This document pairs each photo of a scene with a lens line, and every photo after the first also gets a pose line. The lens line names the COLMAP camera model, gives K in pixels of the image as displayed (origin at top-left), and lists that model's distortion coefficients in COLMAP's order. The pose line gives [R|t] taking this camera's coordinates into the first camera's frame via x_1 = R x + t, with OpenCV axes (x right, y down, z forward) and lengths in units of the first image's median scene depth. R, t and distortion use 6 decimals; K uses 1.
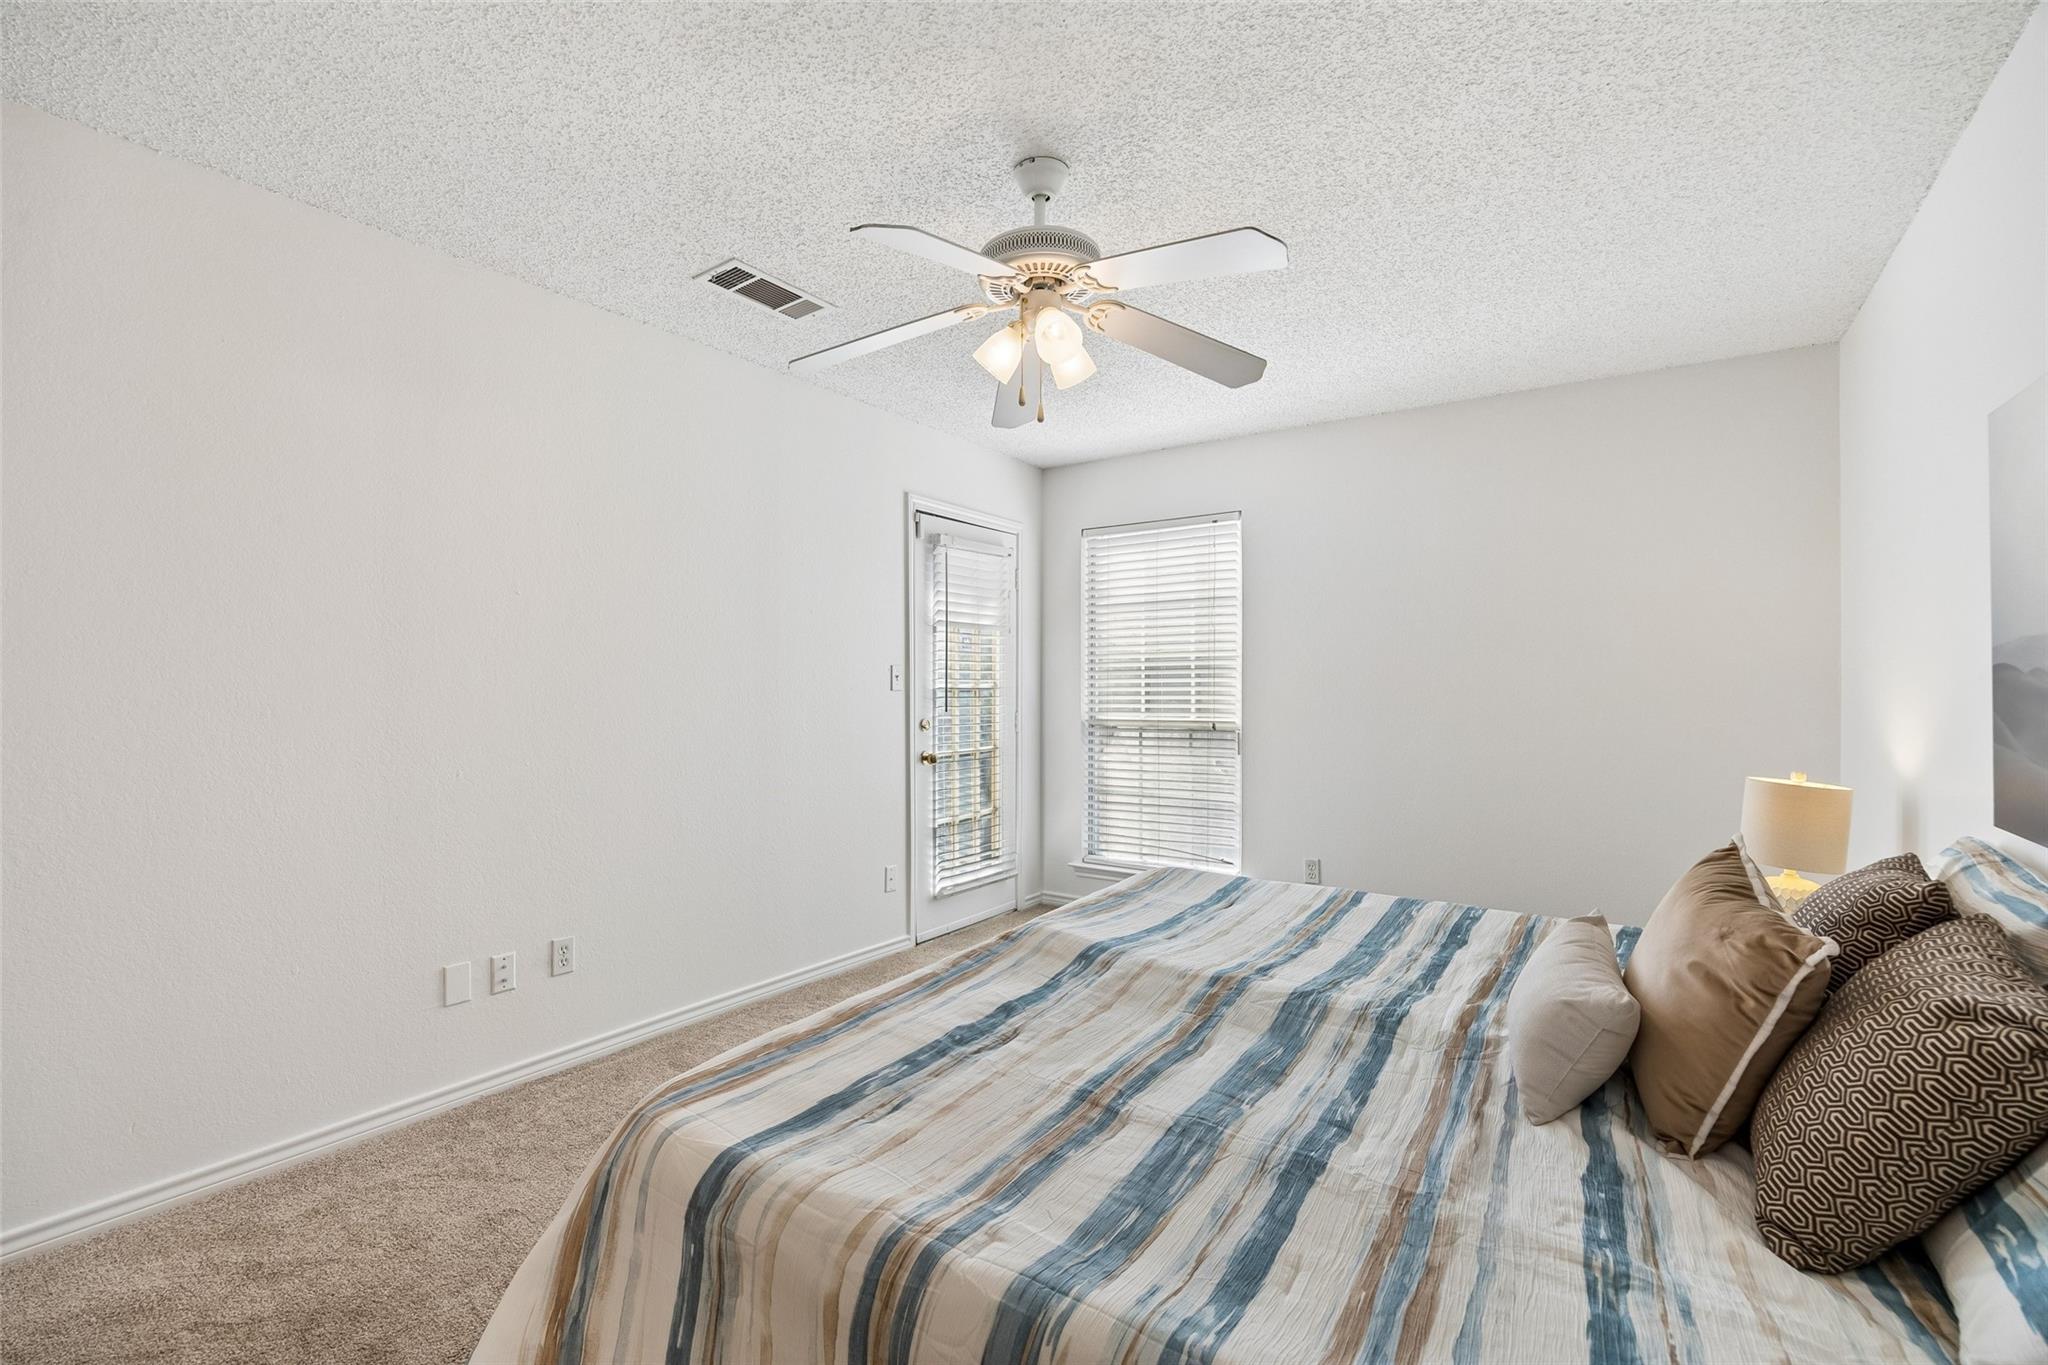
lens RADIAL K [[924.4, 0, 1023.2], [0, 924.4, 695.0], [0, 0, 1]] dist [-0.009939, 0.000766]
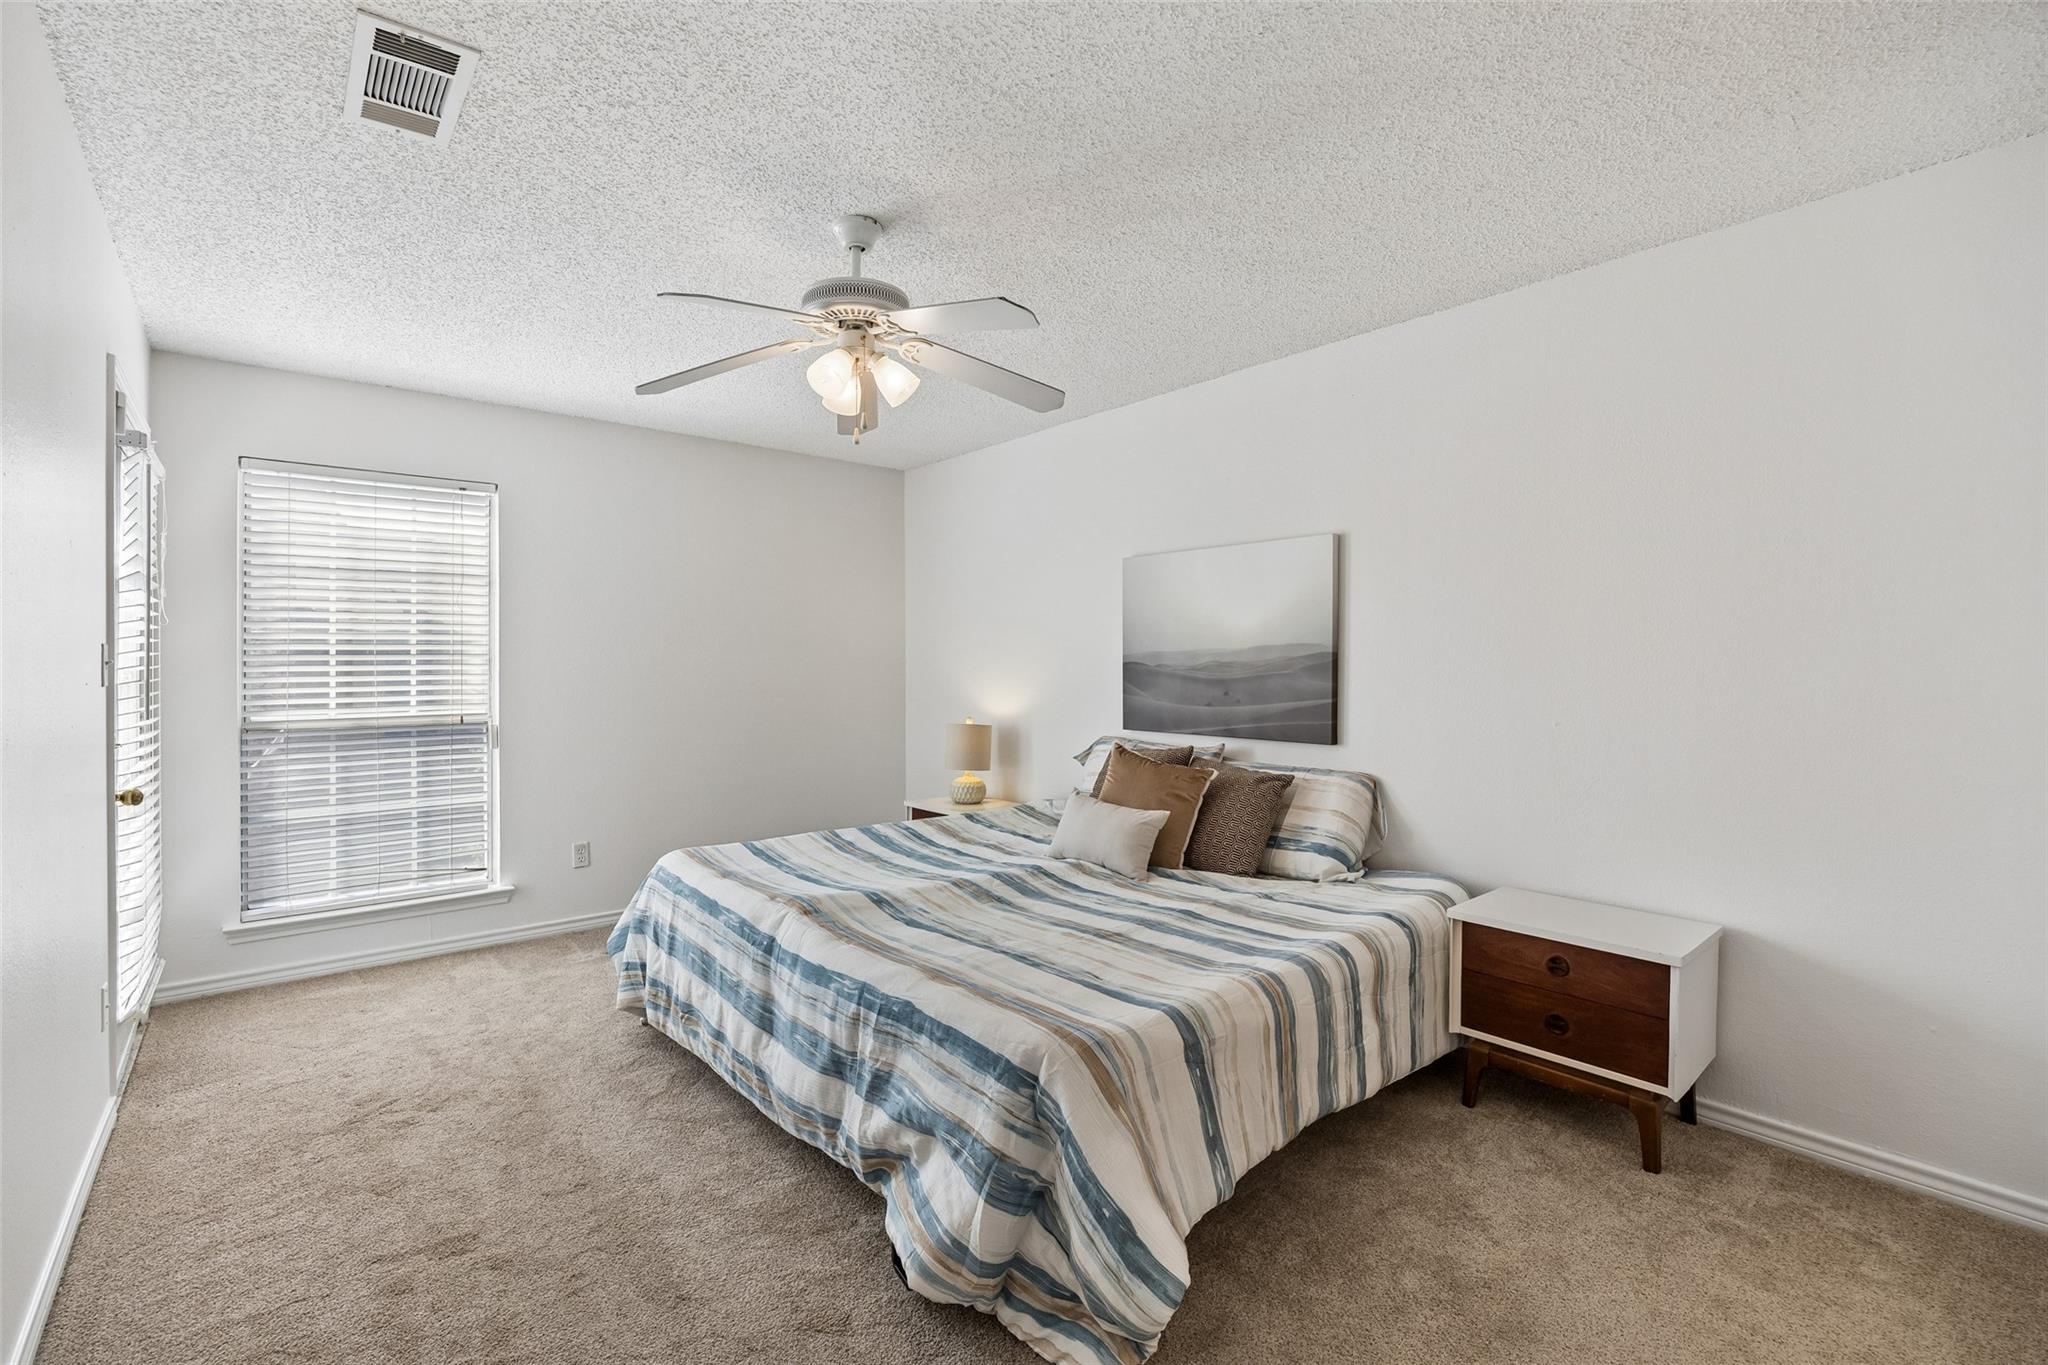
lens RADIAL K [[924.4, 0, 1020.6], [0, 924.4, 682.1], [0, 0, 1]] dist [-0.009939, 0.000766]
pose [[0.221035, -0.016202, 0.975131, -0.577805], [0.012743, 0.999825, 0.013723, -0.008200], [-0.975183, 0.009393, 0.221203, 0.302469]]
